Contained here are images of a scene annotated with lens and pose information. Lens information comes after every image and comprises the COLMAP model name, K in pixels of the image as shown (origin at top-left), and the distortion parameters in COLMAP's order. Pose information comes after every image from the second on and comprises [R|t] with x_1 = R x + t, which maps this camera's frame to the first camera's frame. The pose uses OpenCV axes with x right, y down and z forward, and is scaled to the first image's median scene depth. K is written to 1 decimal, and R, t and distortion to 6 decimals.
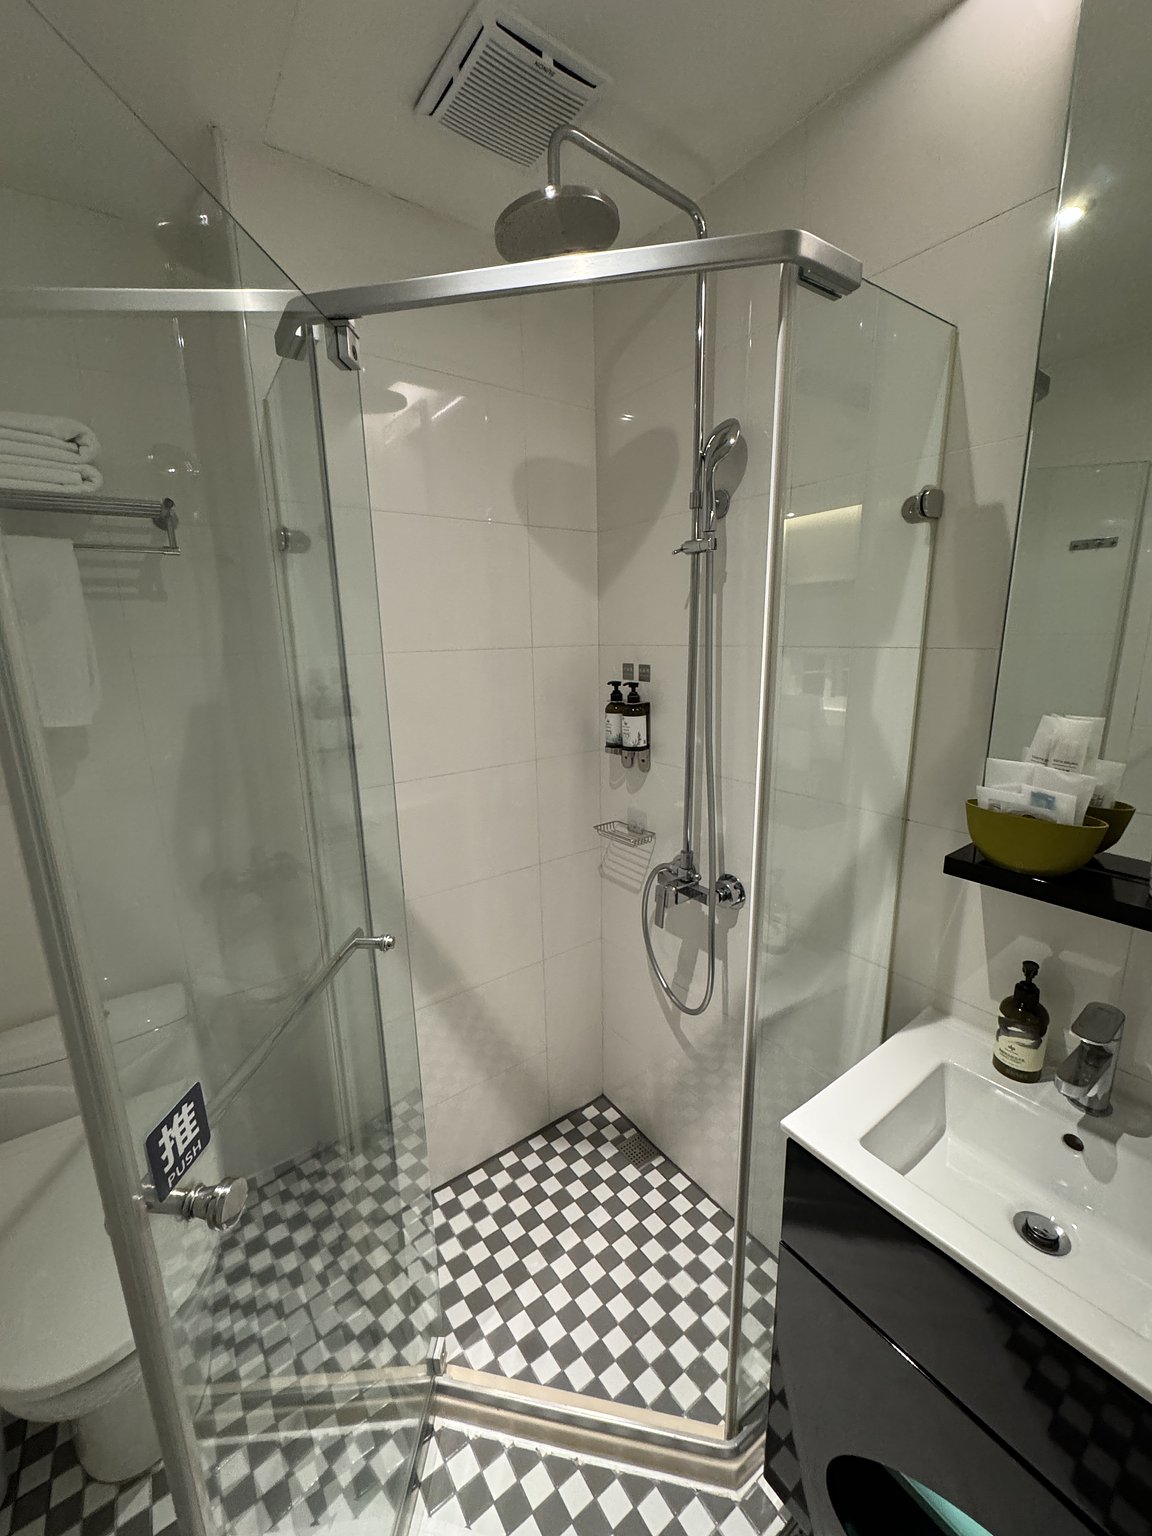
lens RADIAL K [[605.2, 0, 576.0], [0, 605.2, 768.0], [0, 0, 1]] dist [0.001941, 0.000528]
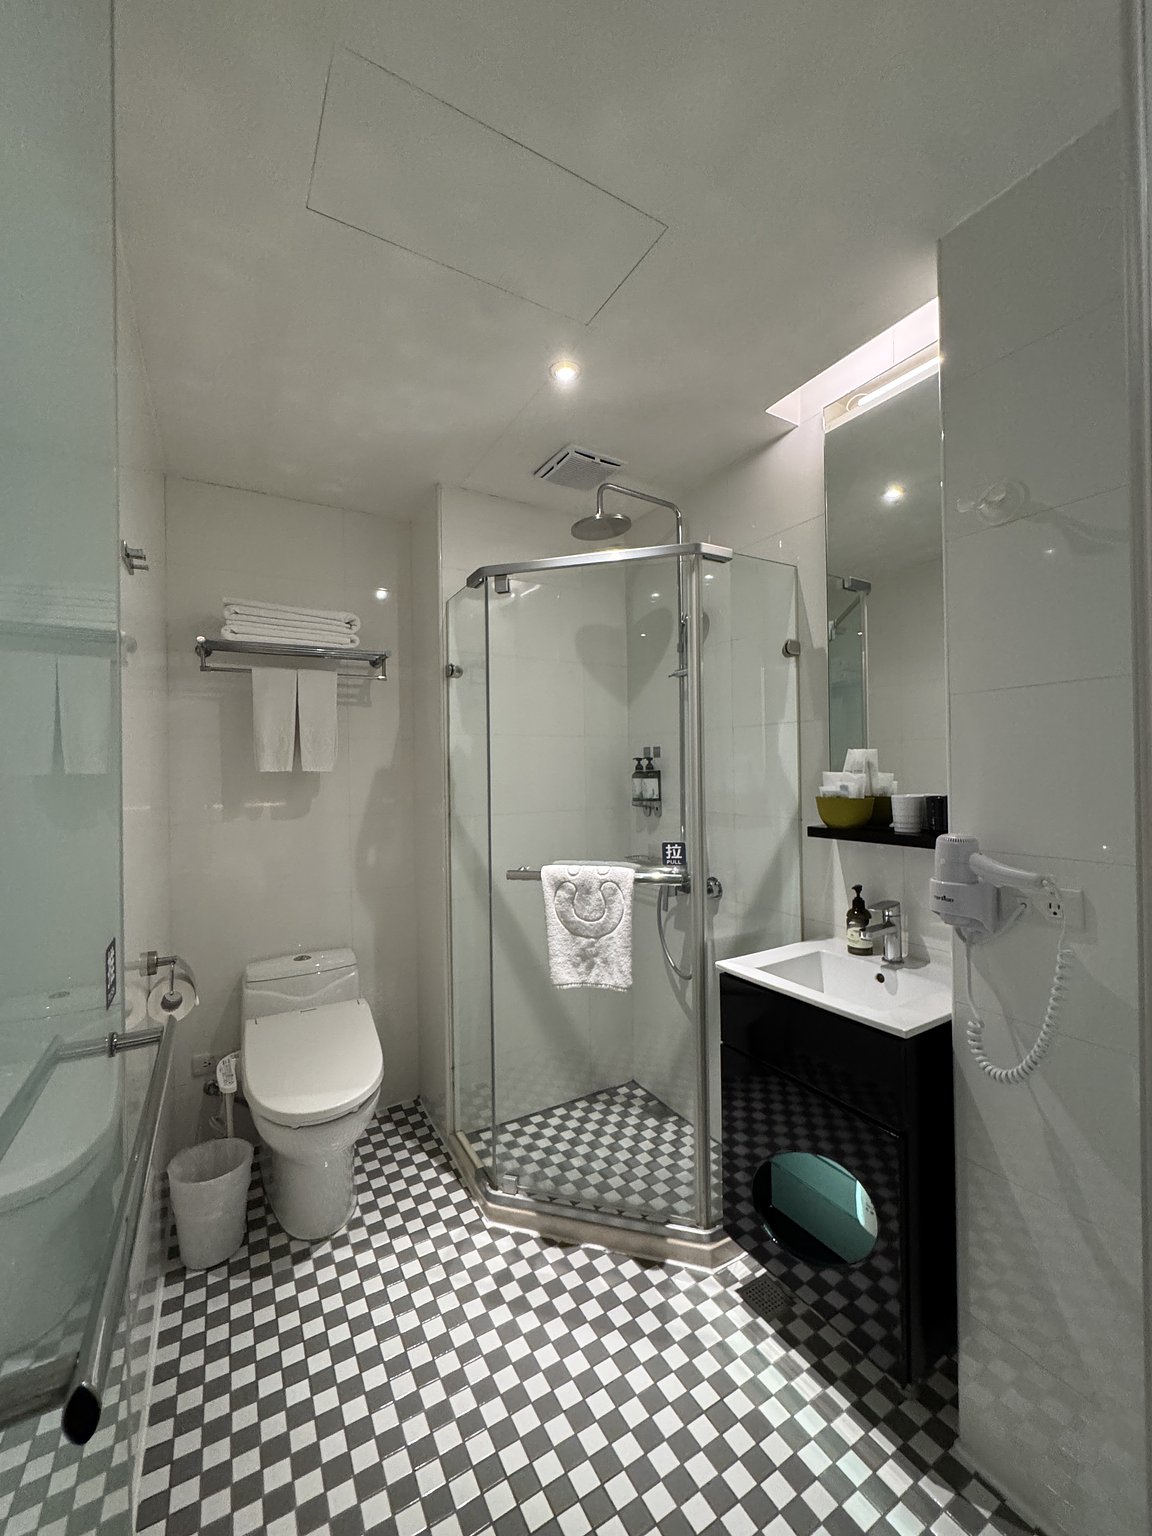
lens RADIAL K [[611.2, 0, 576.0], [0, 611.2, 768.0], [0, 0, 1]] dist [-0.001753, -0.000113]
pose [[0.996492, 0.003605, -0.083607, 0.038130], [-0.022078, 0.975002, -0.221098, 0.234456], [0.080720, 0.222169, 0.971661, -0.527968]]
